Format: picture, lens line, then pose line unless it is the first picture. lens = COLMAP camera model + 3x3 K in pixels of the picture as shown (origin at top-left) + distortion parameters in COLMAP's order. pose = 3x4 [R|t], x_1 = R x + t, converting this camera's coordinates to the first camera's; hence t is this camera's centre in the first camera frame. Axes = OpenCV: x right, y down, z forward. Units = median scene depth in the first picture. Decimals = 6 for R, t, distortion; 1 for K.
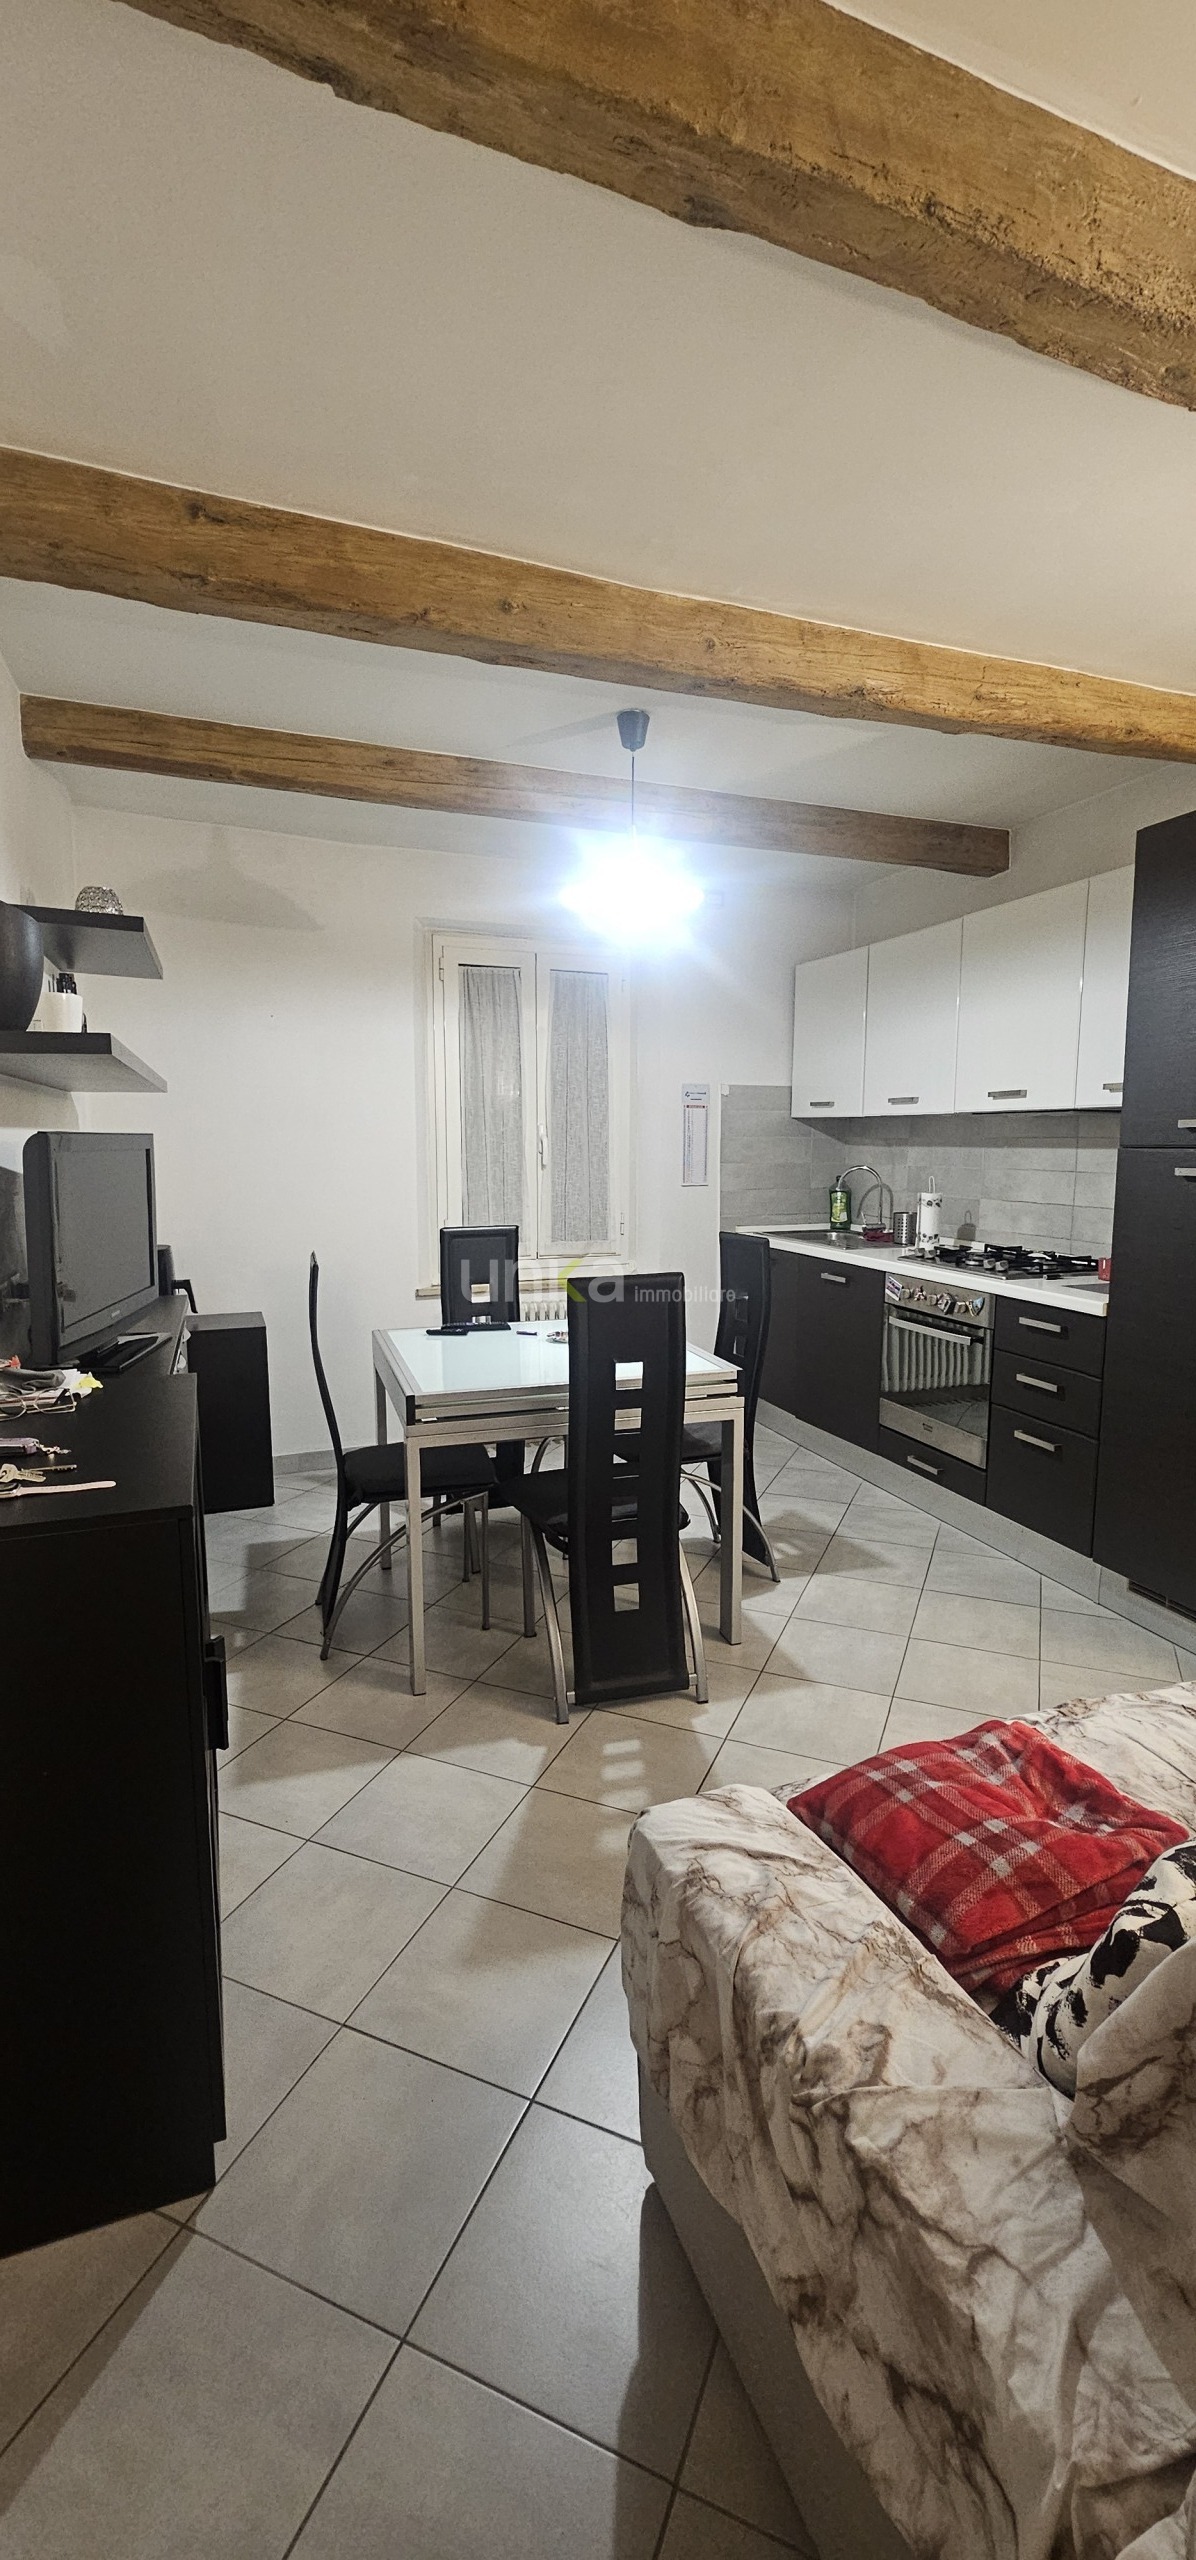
lens RADIAL K [[1044.0, 0, 594.1], [0, 1044.0, 1279.4], [0, 0, 1]] dist [0.000409, -0.000595]
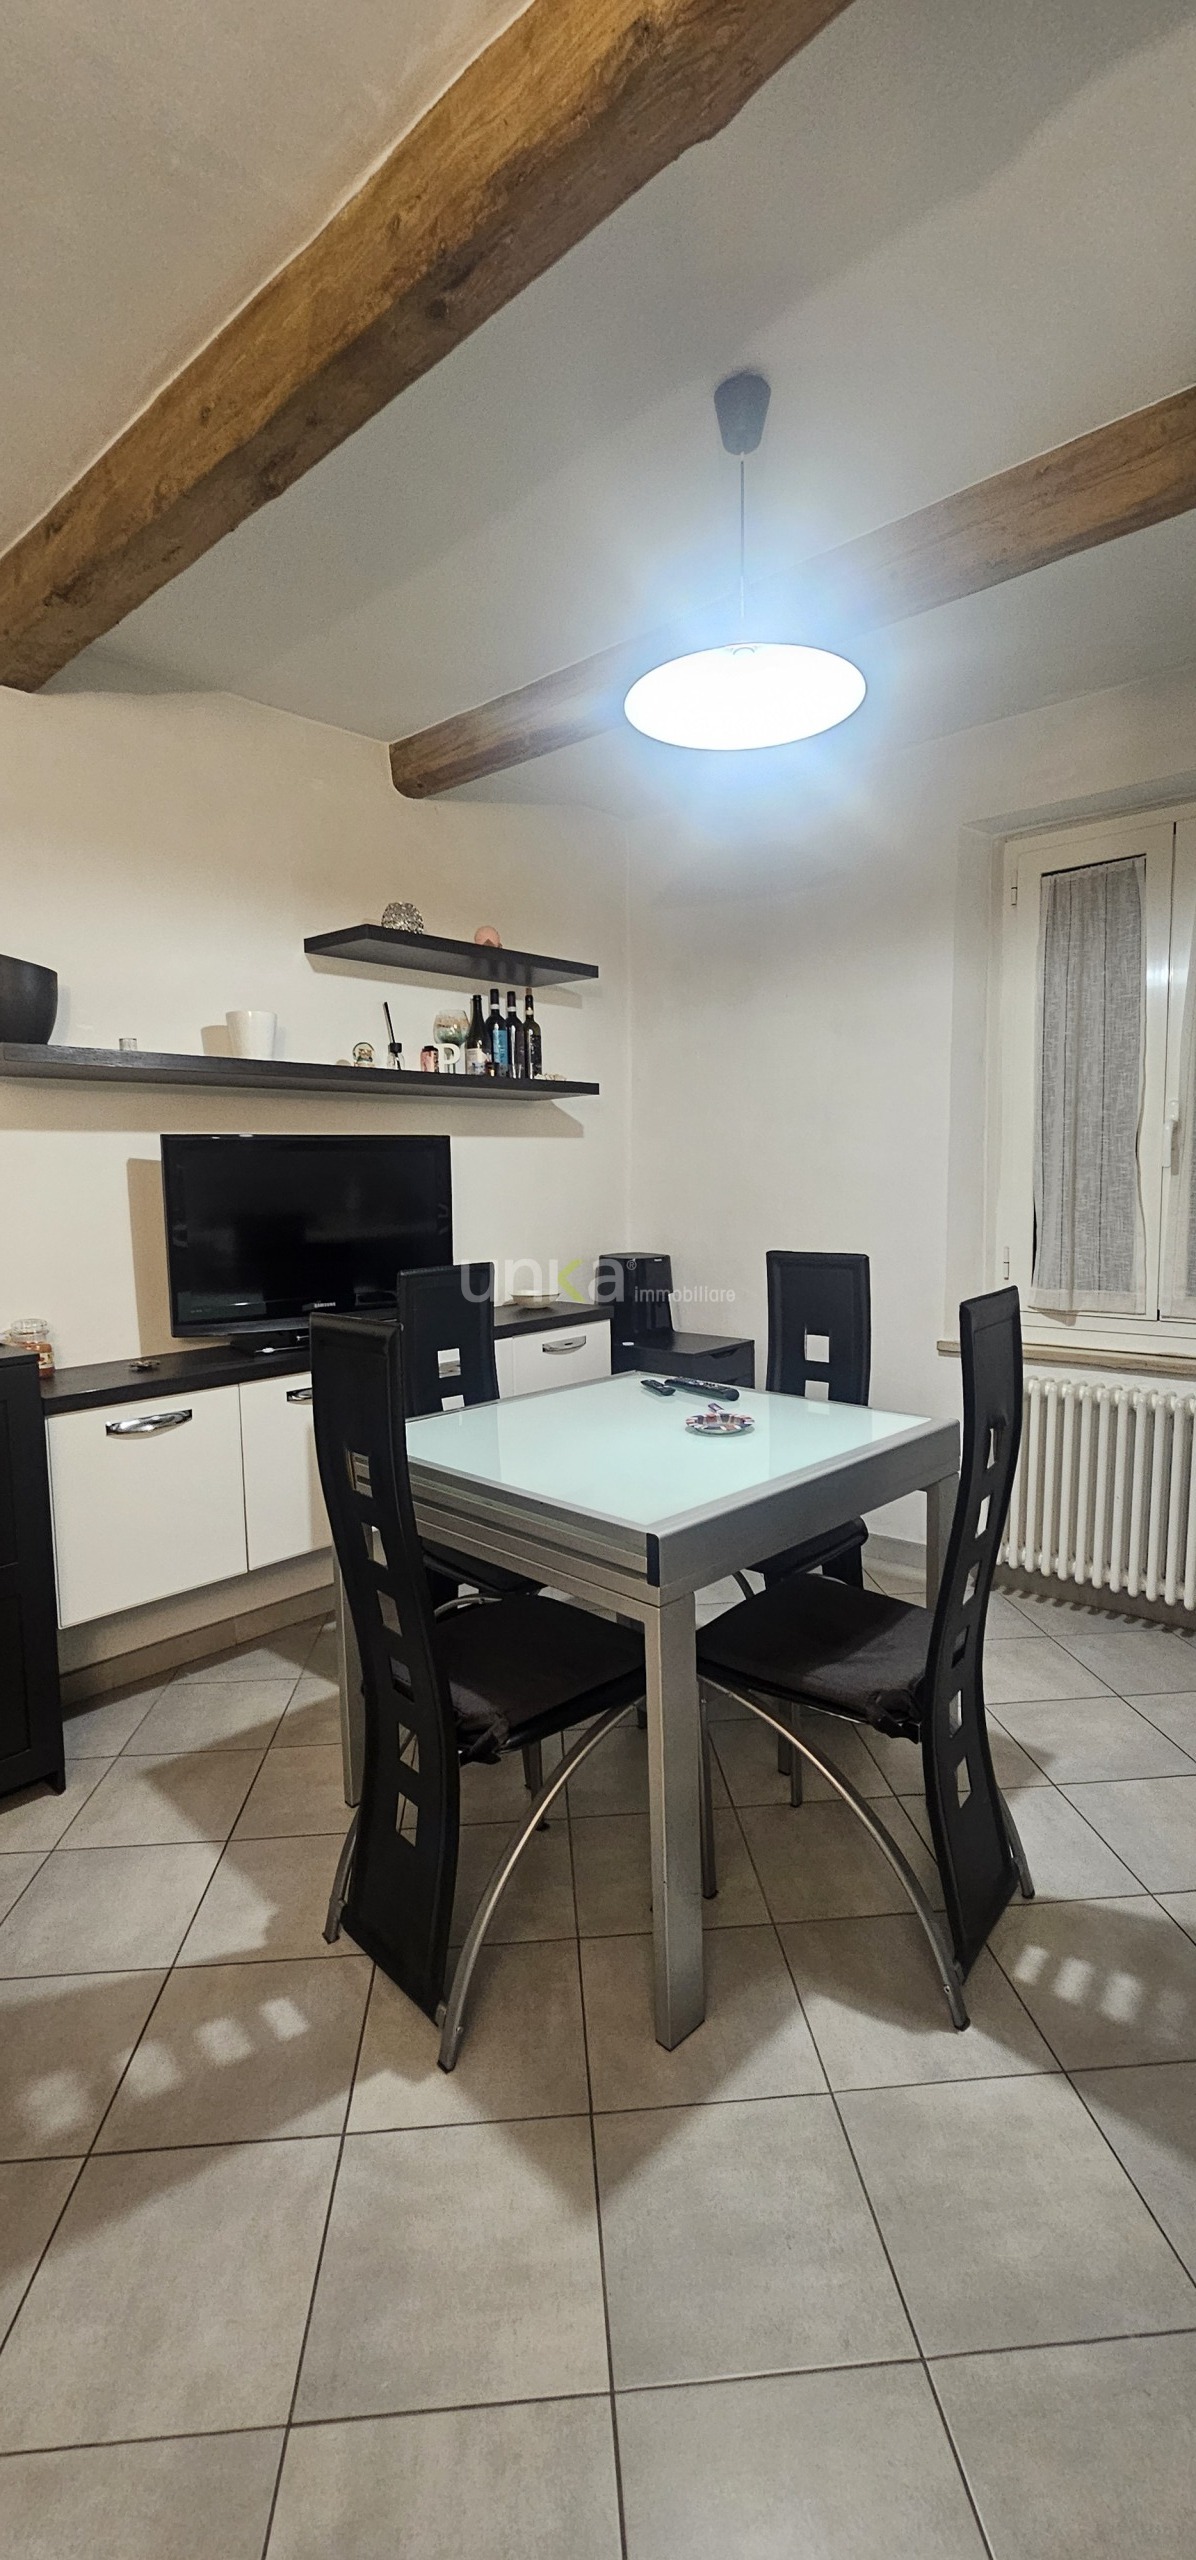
lens RADIAL K [[1057.6, 0, 605.2], [0, 1057.6, 1270.9], [0, 0, 1]] dist [0.000349, -0.000070]
pose [[0.455240, 0.070539, -0.887570, 0.540586], [-0.101080, 0.994507, 0.027194, -0.051009], [0.884613, 0.077336, 0.459869, 0.658240]]
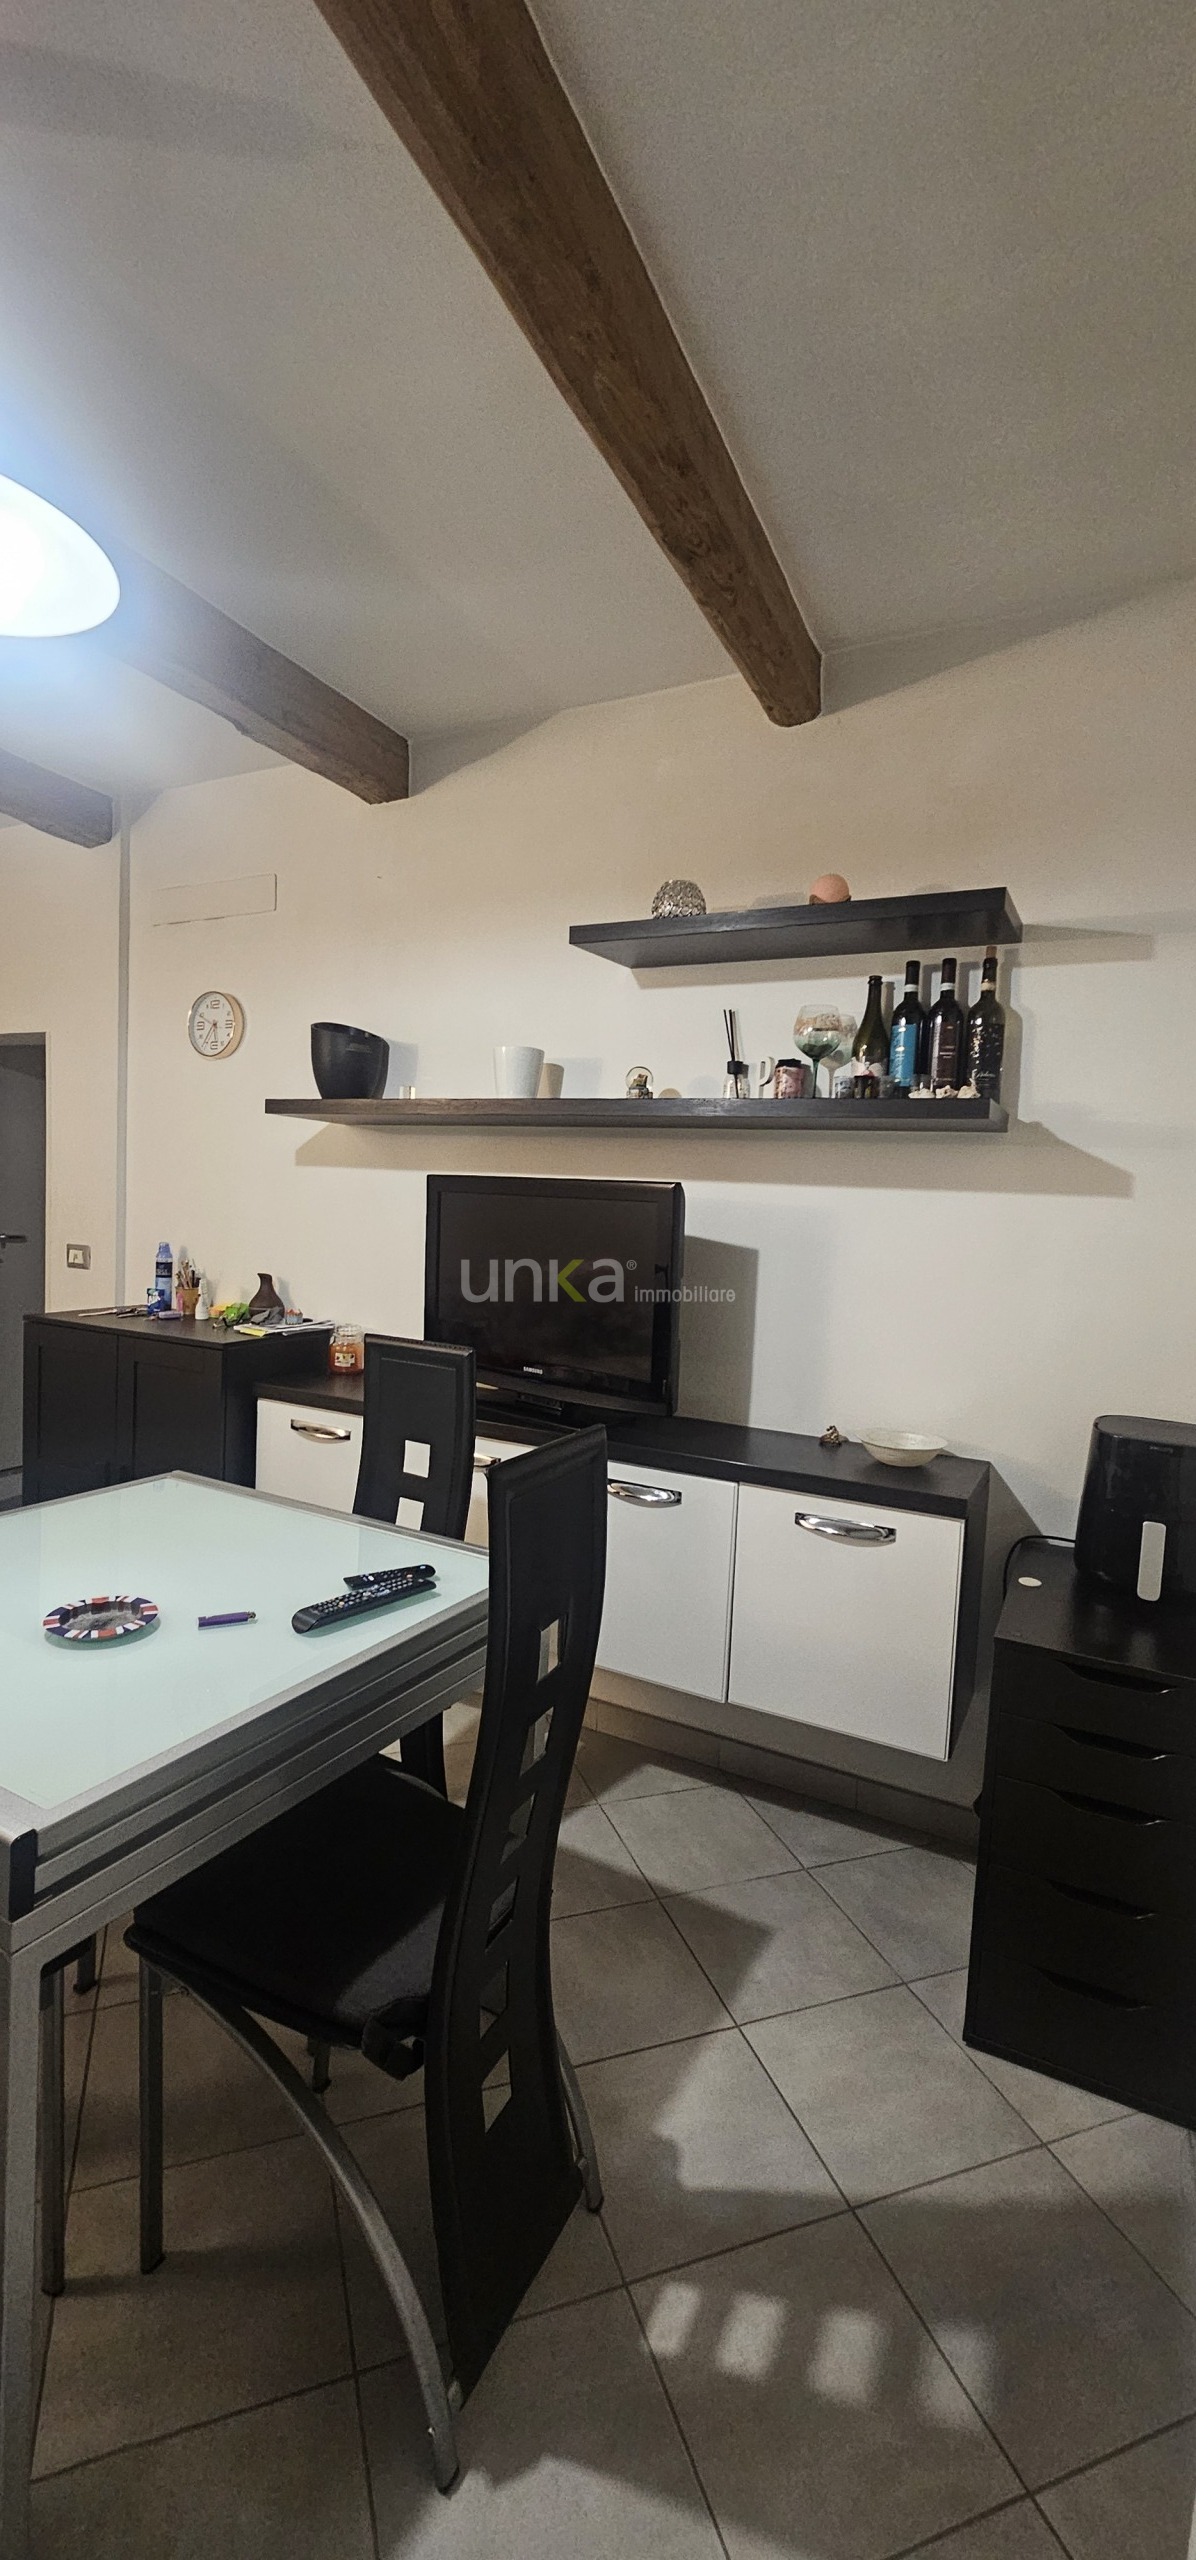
lens RADIAL K [[1044.0, 0, 594.1], [0, 1044.0, 1279.4], [0, 0, 1]] dist [0.000409, -0.000595]
pose [[-0.739143, 0.014143, -0.673401, 0.111894], [-0.141162, 0.974323, 0.175406, -0.189958], [0.658590, 0.224709, -0.718167, 1.469069]]
